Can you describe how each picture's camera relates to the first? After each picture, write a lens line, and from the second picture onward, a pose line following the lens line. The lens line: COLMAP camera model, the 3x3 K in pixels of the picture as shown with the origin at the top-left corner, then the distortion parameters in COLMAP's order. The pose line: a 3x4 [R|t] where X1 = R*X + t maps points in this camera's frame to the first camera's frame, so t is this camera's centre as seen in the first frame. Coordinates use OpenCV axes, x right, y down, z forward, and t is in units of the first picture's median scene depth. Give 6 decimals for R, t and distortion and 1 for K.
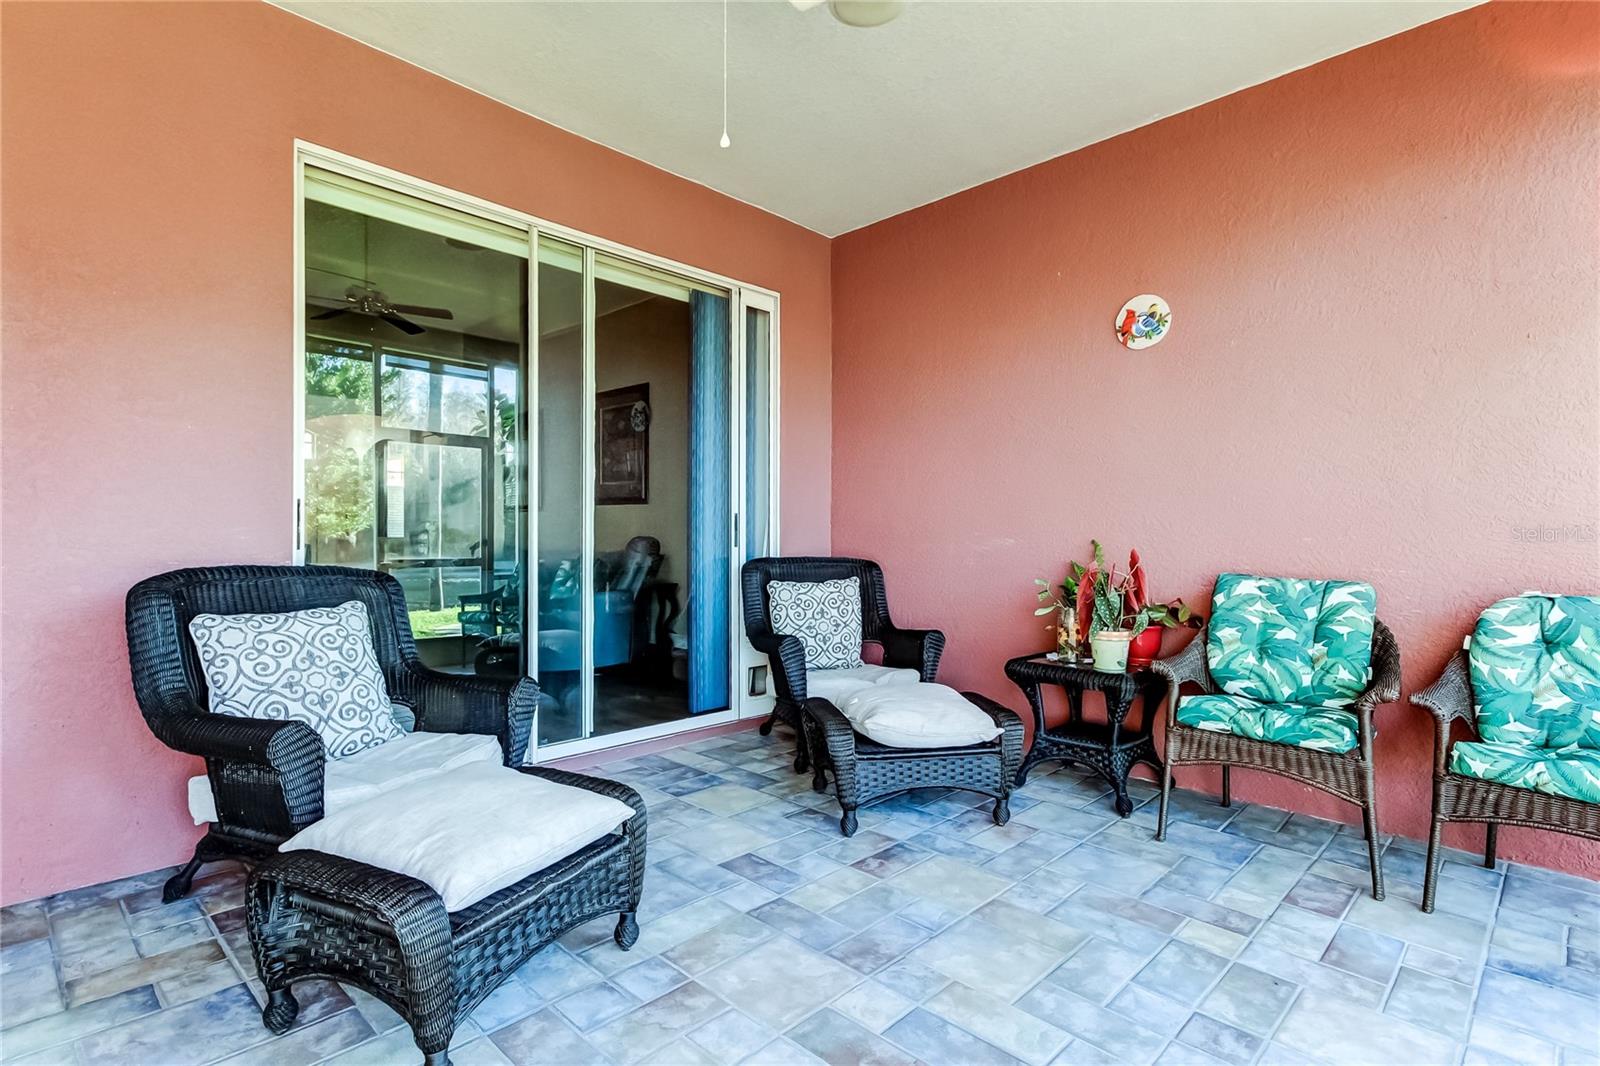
lens RADIAL K [[760.0, 0, 799.7], [0, 760.0, 546.8], [0, 0, 1]] dist [0.012746, -0.000219]
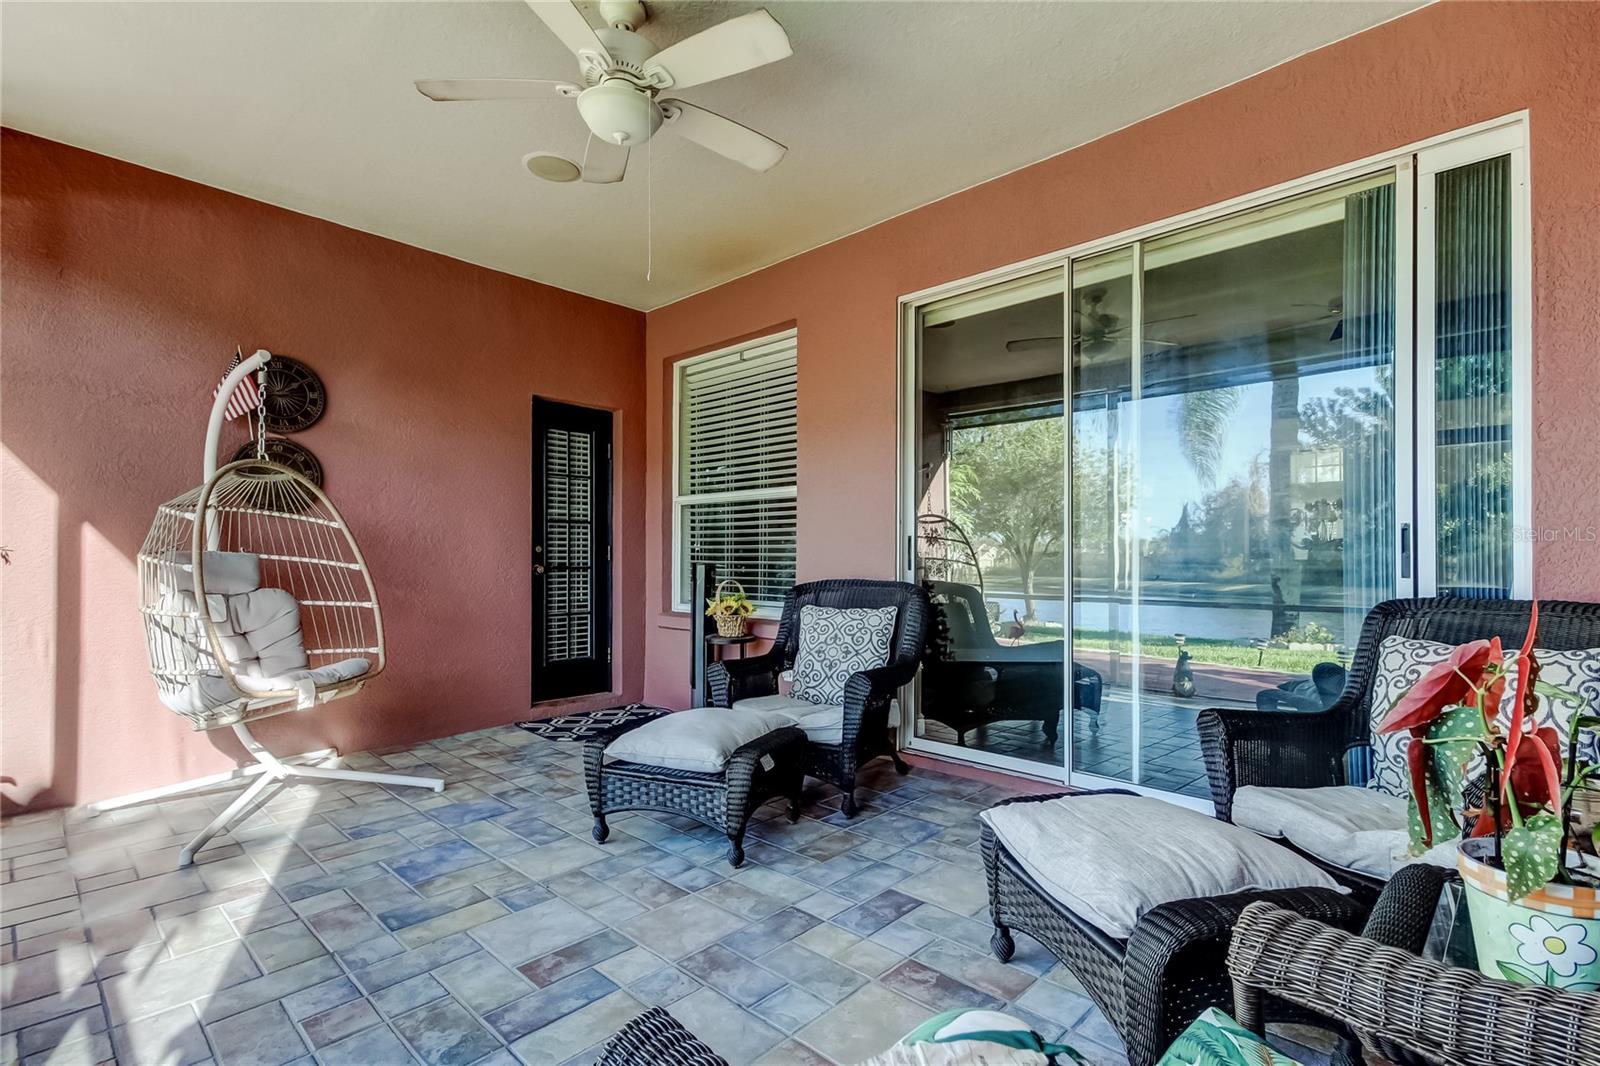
lens RADIAL K [[744.3, 0, 816.5], [0, 744.3, 558.4], [0, 0, 1]] dist [0.011294, -0.000879]
pose [[0.040714, -0.006887, -0.999147, 0.869949], [-0.012578, 0.999893, -0.007404, -0.007848], [0.999092, 0.012868, 0.040623, 0.859958]]
